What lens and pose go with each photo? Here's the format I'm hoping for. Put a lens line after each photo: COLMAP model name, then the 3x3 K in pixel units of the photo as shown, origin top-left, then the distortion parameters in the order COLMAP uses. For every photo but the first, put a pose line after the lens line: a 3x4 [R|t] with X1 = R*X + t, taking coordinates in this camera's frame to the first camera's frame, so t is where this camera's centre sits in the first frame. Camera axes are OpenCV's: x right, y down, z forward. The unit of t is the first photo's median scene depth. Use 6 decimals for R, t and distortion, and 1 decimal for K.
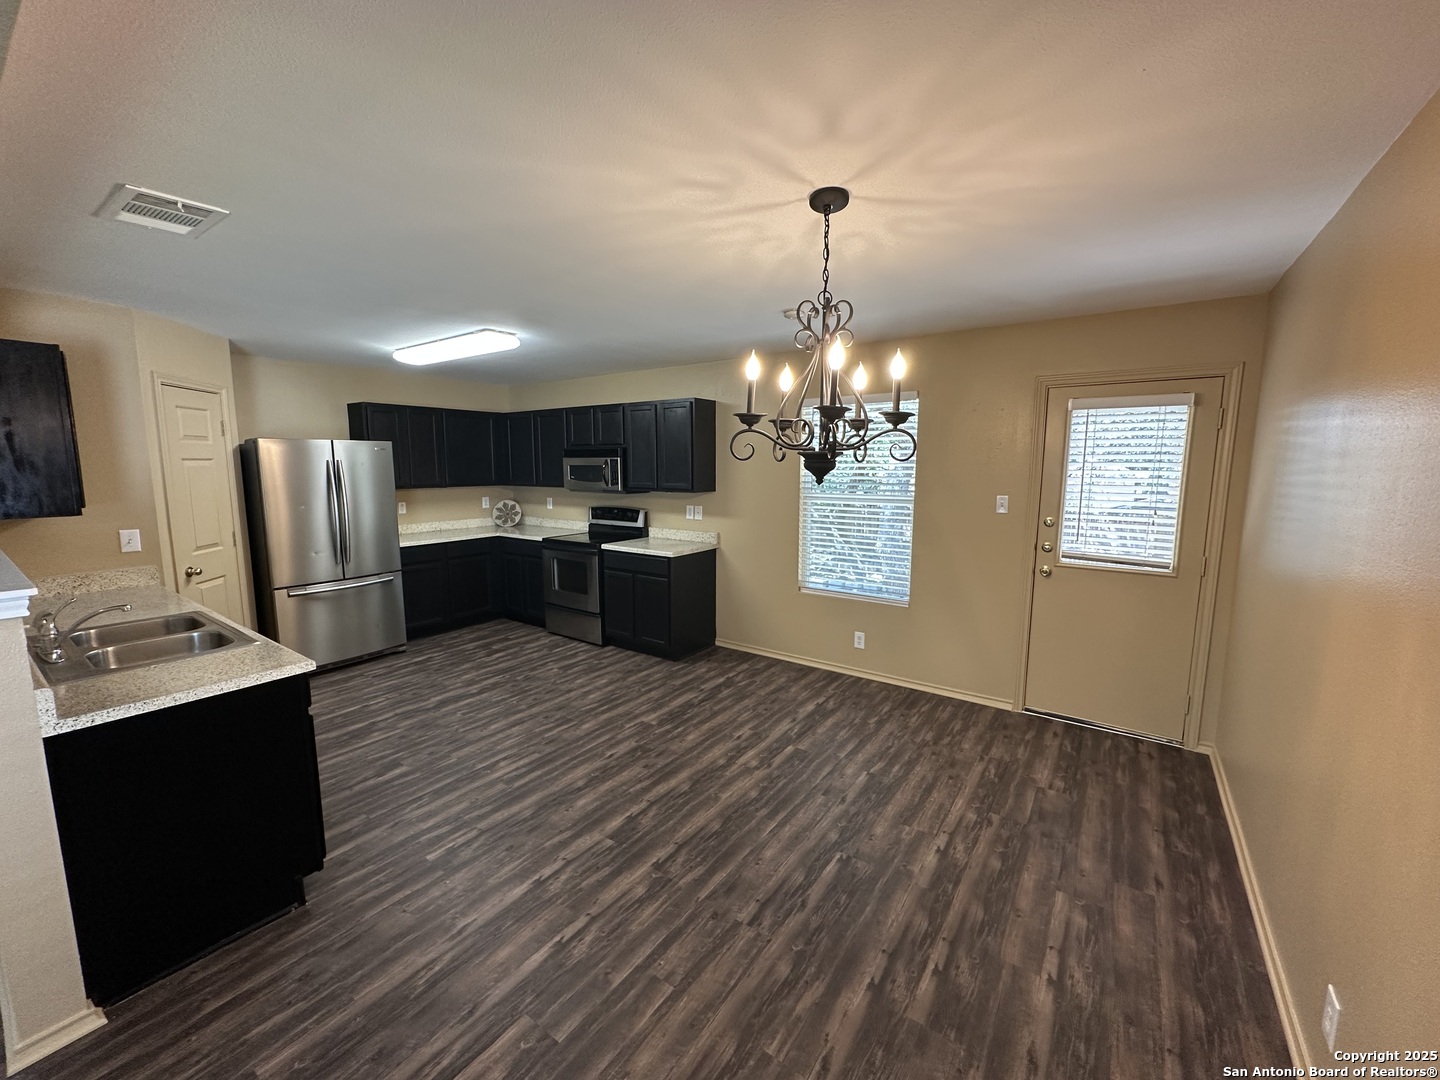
lens RADIAL K [[574.8, 0, 720.6], [0, 574.8, 544.5], [0, 0, 1]] dist [-0.003857, 0.000809]
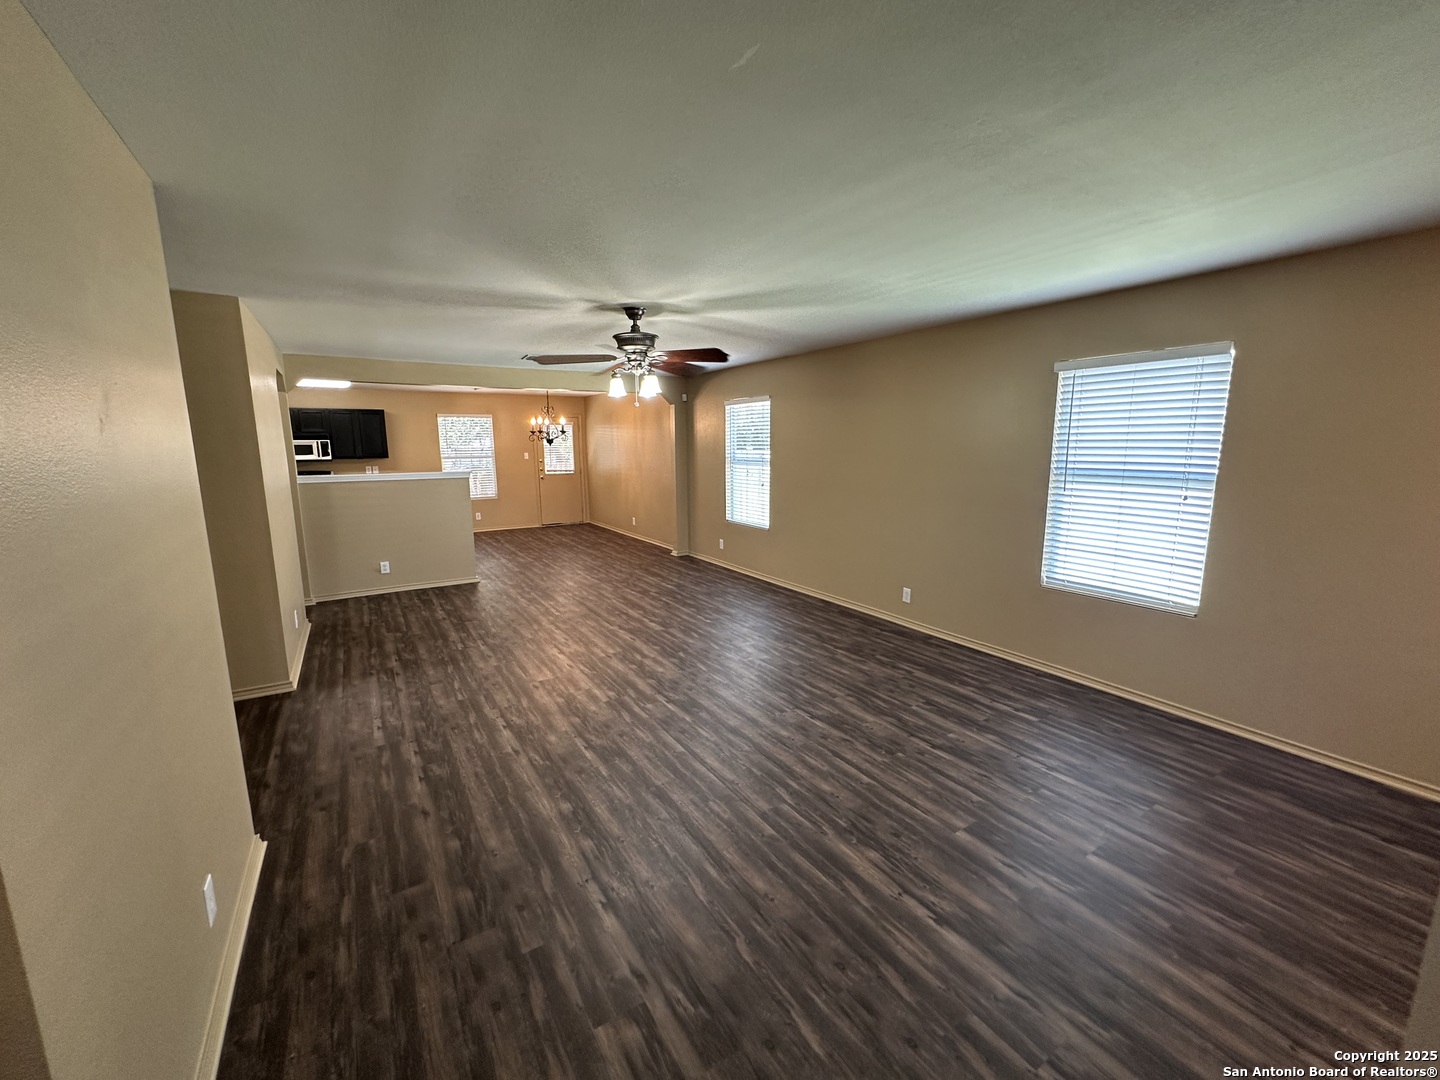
lens RADIAL K [[574.8, 0, 718.7], [0, 574.8, 540.3], [0, 0, 1]] dist [-0.003857, 0.000809]
pose [[0.382969, -0.162028, 0.909440, -1.891176], [0.136640, 0.983604, 0.117702, 0.144054], [-0.913600, 0.079190, 0.398829, -1.038210]]
